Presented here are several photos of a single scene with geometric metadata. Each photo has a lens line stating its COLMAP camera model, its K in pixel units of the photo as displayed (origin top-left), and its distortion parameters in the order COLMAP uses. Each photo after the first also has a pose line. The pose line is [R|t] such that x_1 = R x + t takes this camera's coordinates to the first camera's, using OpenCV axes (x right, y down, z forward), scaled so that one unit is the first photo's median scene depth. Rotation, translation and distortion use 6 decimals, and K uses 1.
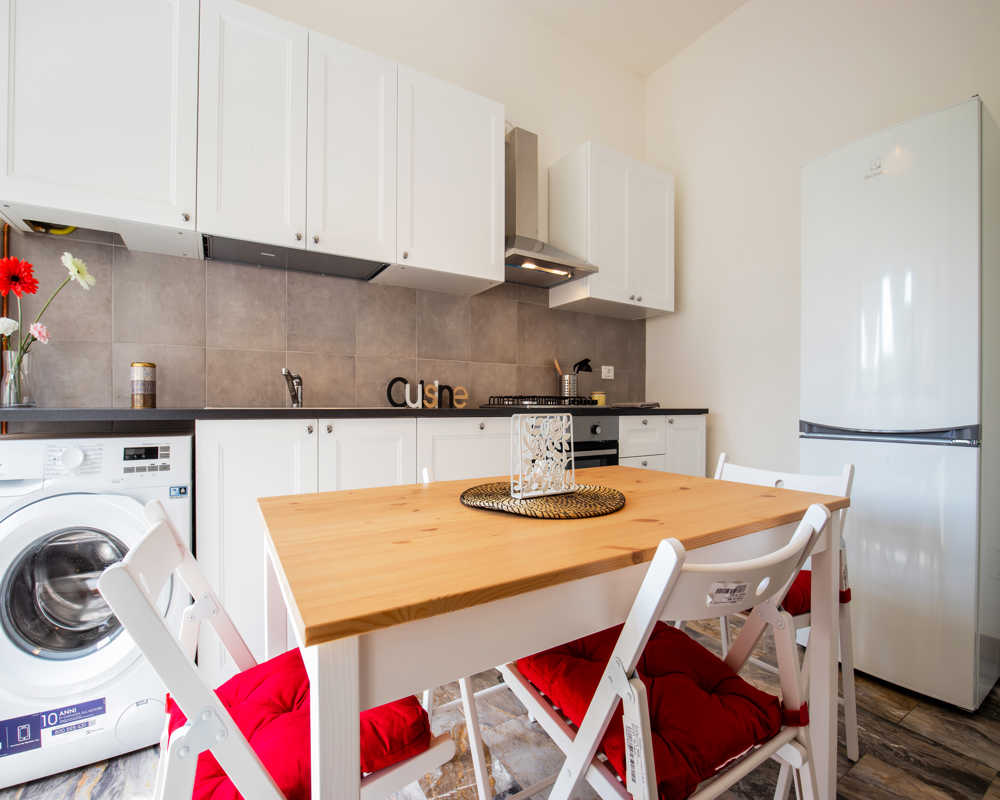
lens RADIAL K [[470.7, 0, 480.7], [0, 470.7, 410.1], [0, 0, 1]] dist [0.004016, -0.001972]
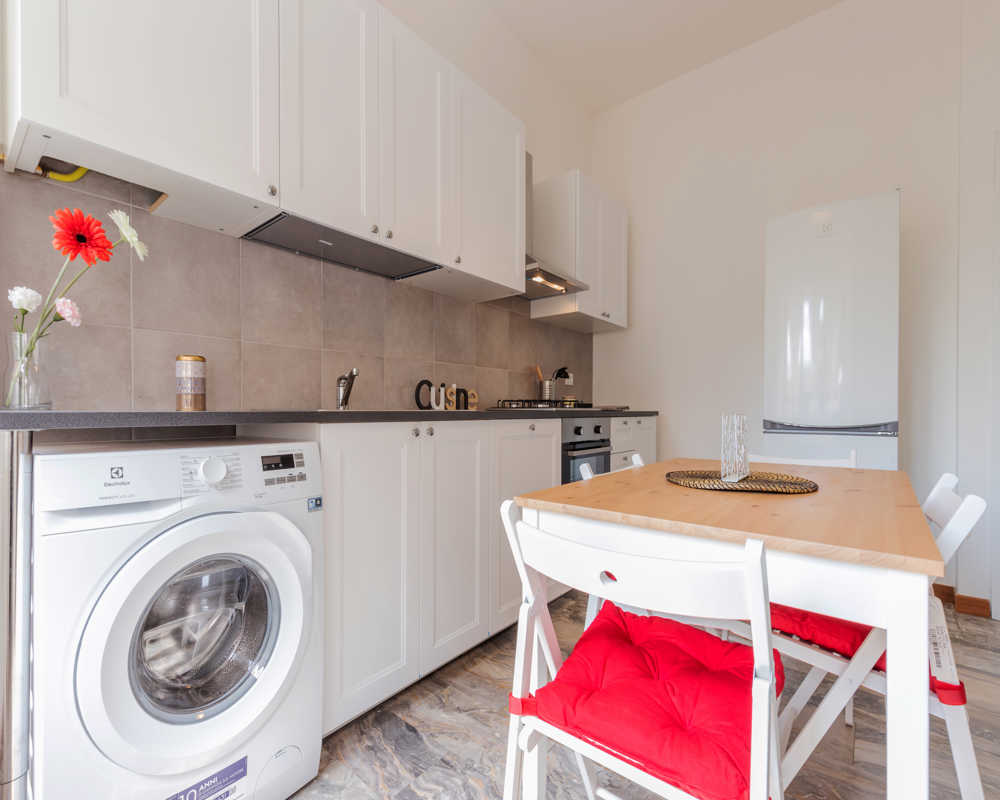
lens RADIAL K [[470.7, 0, 490.1], [0, 470.7, 405.5], [0, 0, 1]] dist [0.004016, -0.001972]
pose [[0.935158, 0.003457, 0.354213, -0.401228], [0.003048, 0.999837, -0.017805, 0.002649], [-0.354217, 0.017731, 0.934995, 0.032471]]
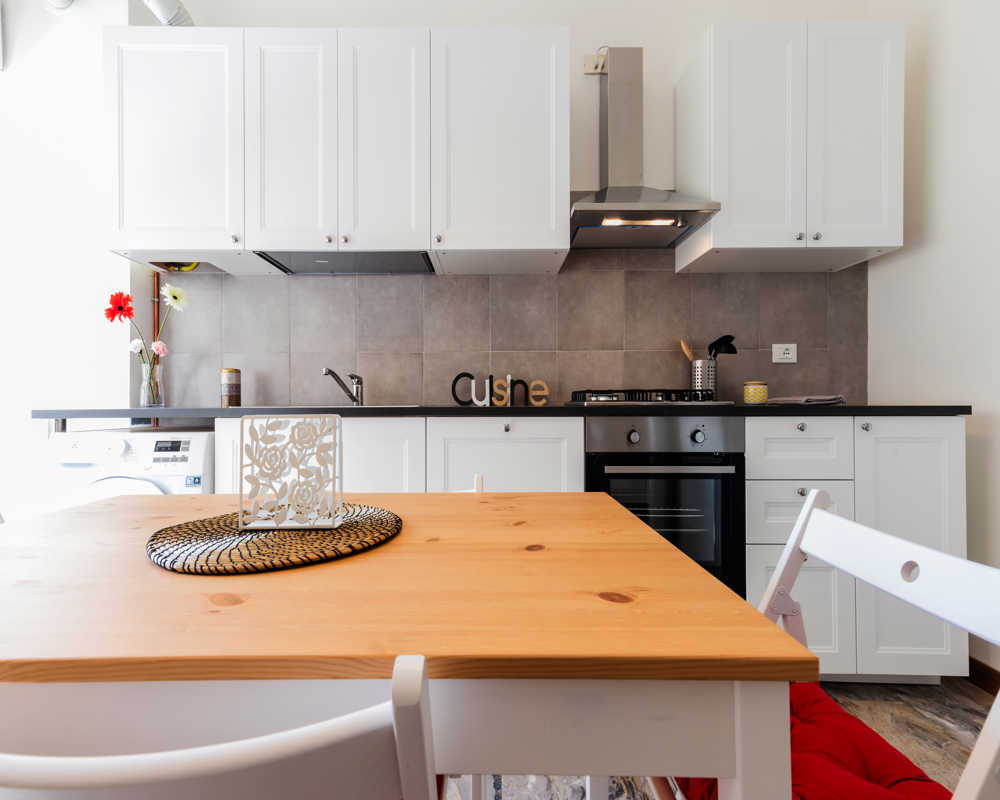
lens RADIAL K [[473.4, 0, 479.6], [0, 473.4, 396.7], [0, 0, 1]] dist [0.037143, 0.000278]
pose [[0.854776, -0.013655, -0.518818, 0.335625], [0.001381, 0.999710, -0.024036, -0.000570], [0.518996, 0.019829, 0.854547, 0.230770]]
